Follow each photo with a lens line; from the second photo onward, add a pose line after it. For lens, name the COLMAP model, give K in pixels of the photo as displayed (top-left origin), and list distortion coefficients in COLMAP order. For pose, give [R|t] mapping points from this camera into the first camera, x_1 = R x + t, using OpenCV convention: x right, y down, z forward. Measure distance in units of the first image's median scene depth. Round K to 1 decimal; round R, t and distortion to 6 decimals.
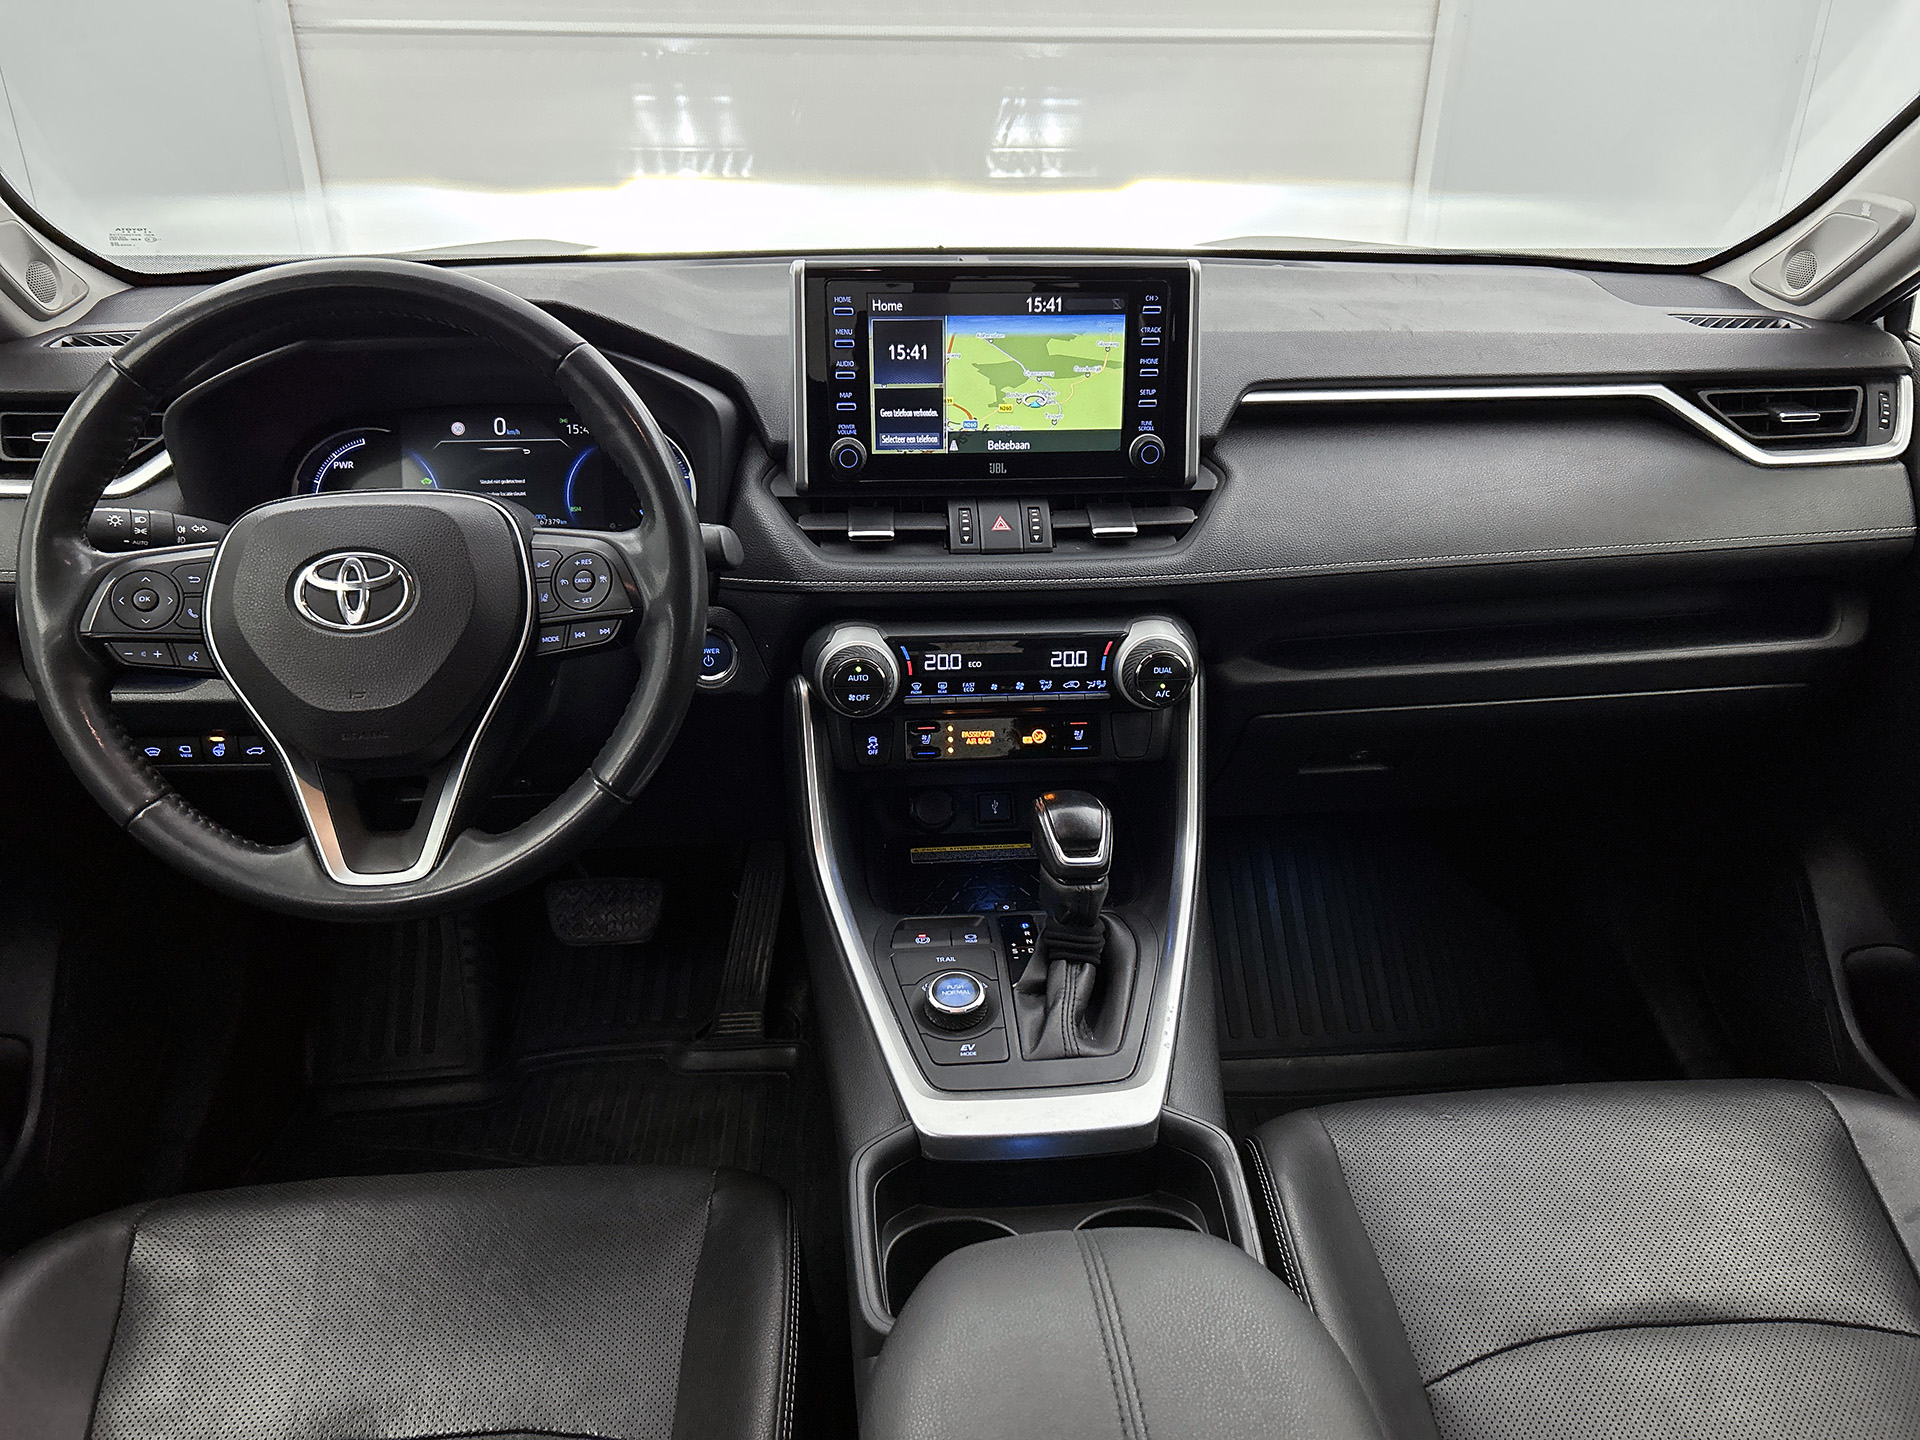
lens RADIAL K [[1435.2, 0, 965.3], [0, 1435.2, 764.2], [0, 0, 1]] dist [0.050261, -0.068927]
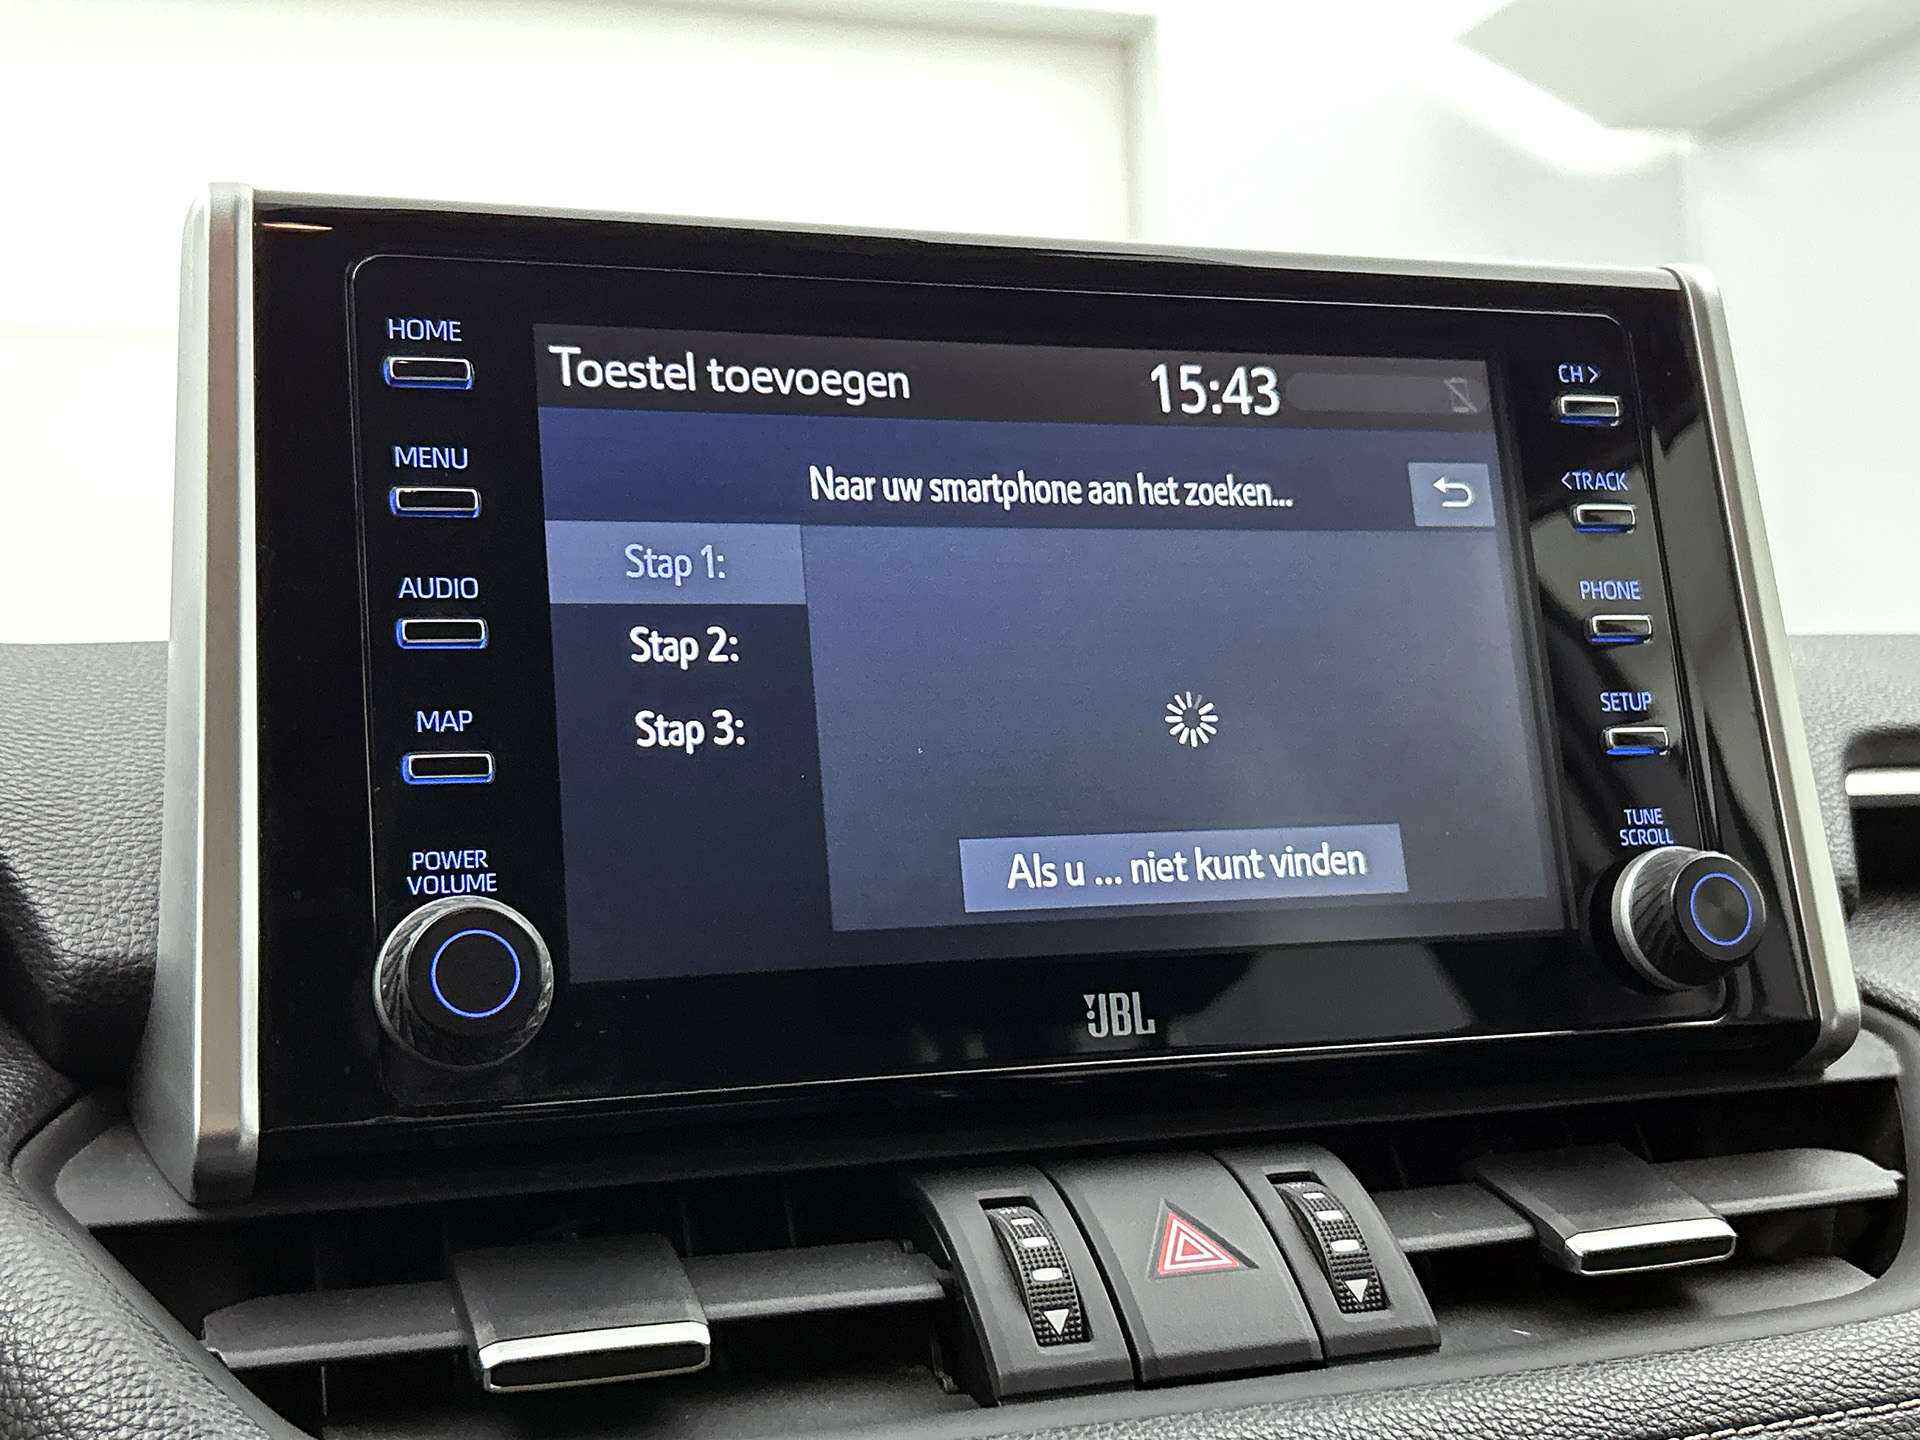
lens RADIAL K [[2385.5, 0, 963.4], [0, 2385.5, 722.0], [0, 0, 1]] dist [0.117603, -0.379498]
pose [[0.964970, -0.033585, 0.260202, -0.100498], [0.167688, 0.841706, -0.513236, -0.054849], [-0.201777, 0.538890, 0.817853, 0.678164]]
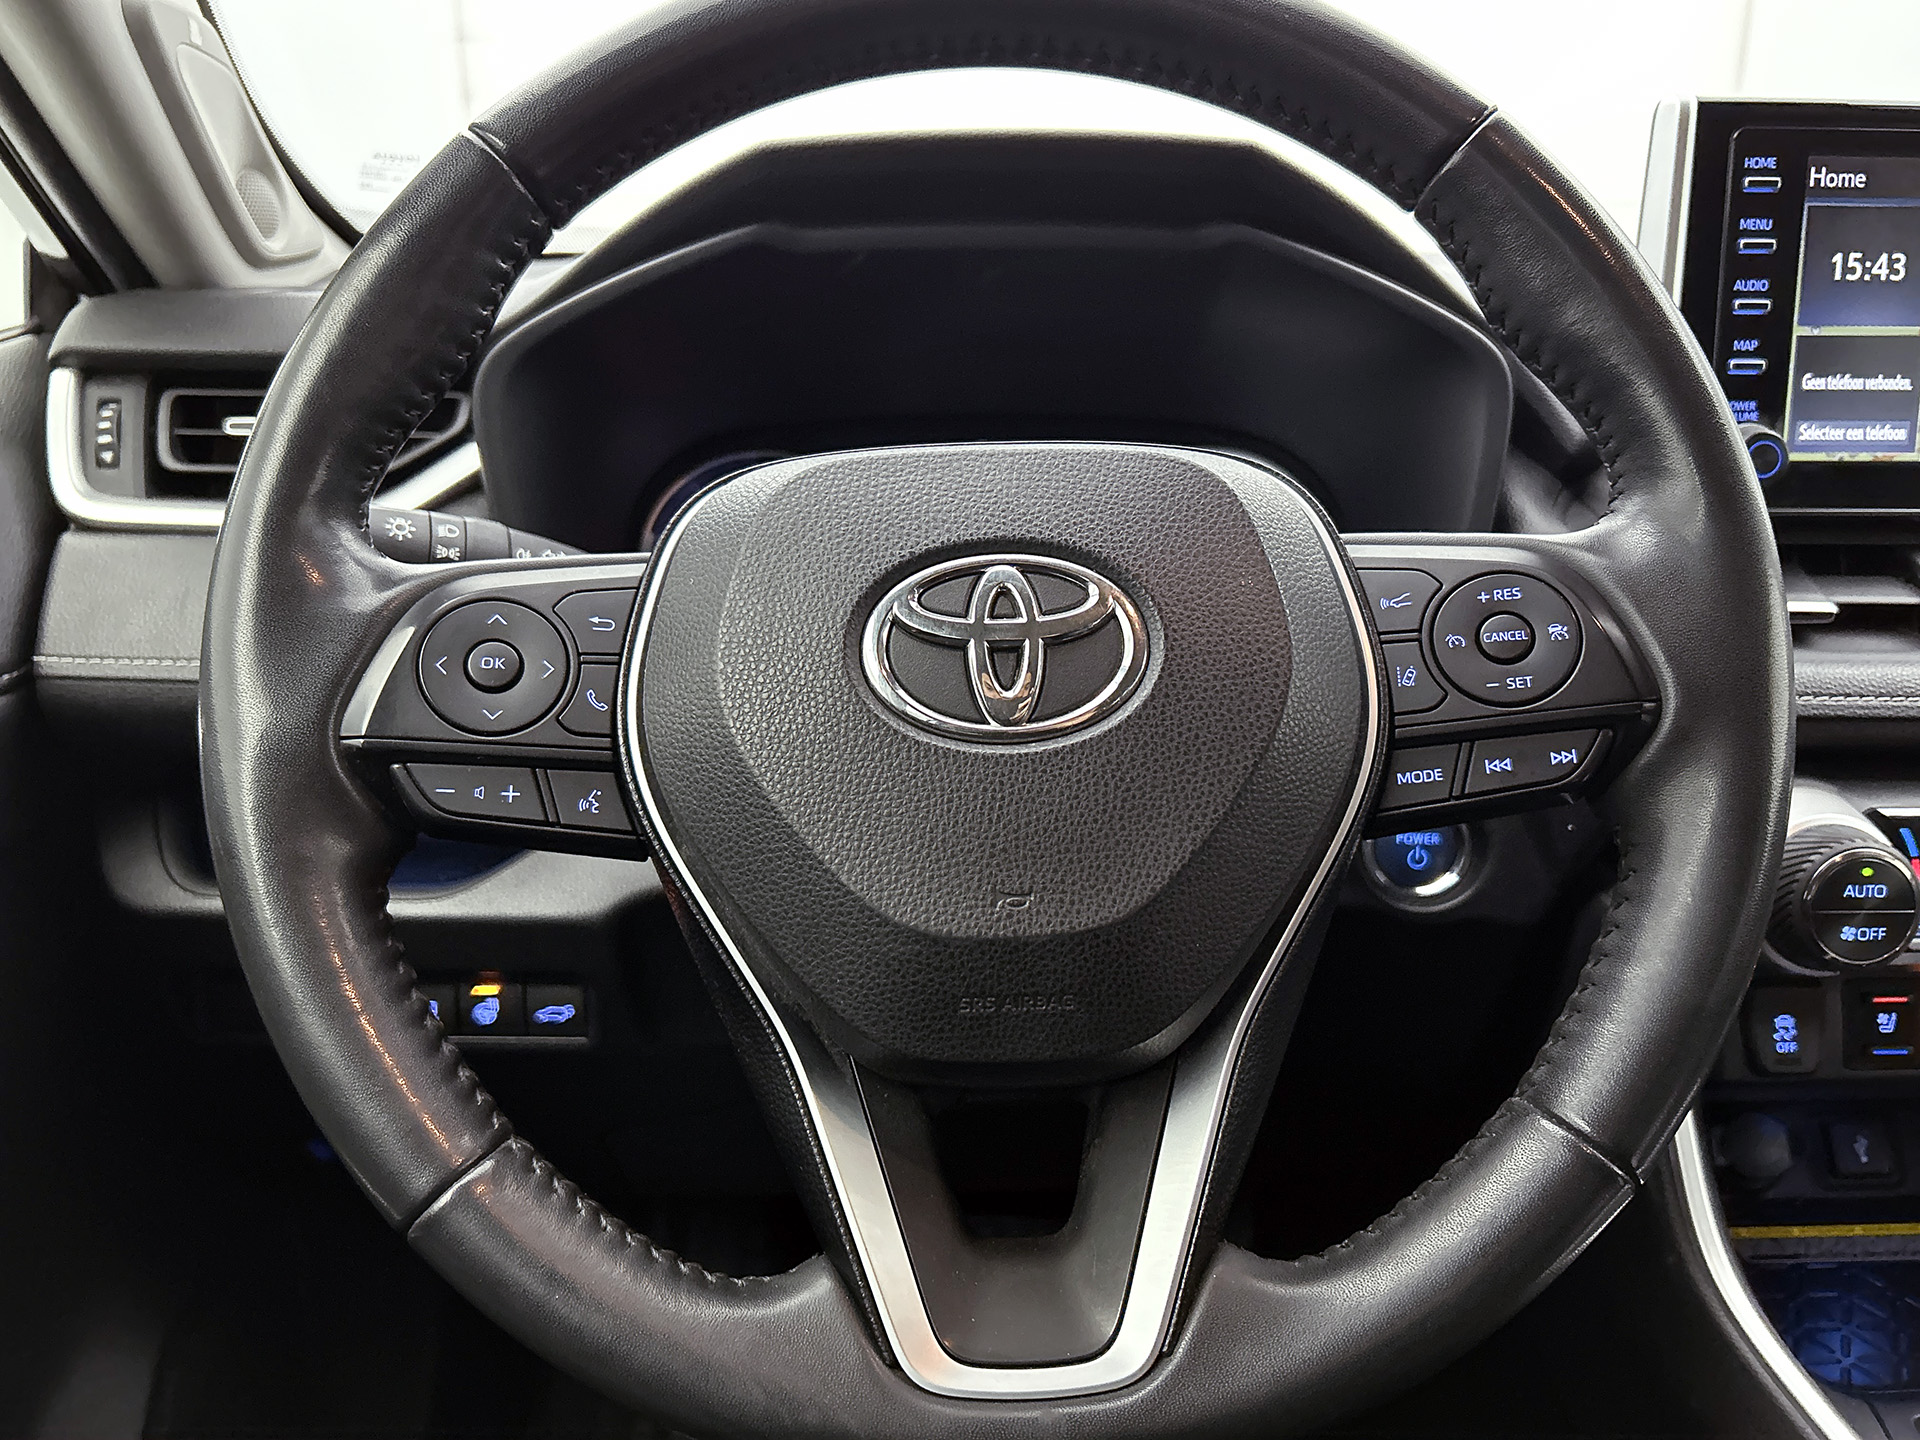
lens RADIAL K [[1528.6, 0, 960.0], [0, 1528.6, 720.0], [0, 0, 1]] dist [-0.001014, -0.006740]
pose [[0.998000, 0.011884, -0.062091, -0.326045], [-0.023304, 0.982163, -0.186580, -0.014501], [0.058766, 0.187654, 0.980476, 0.464624]]
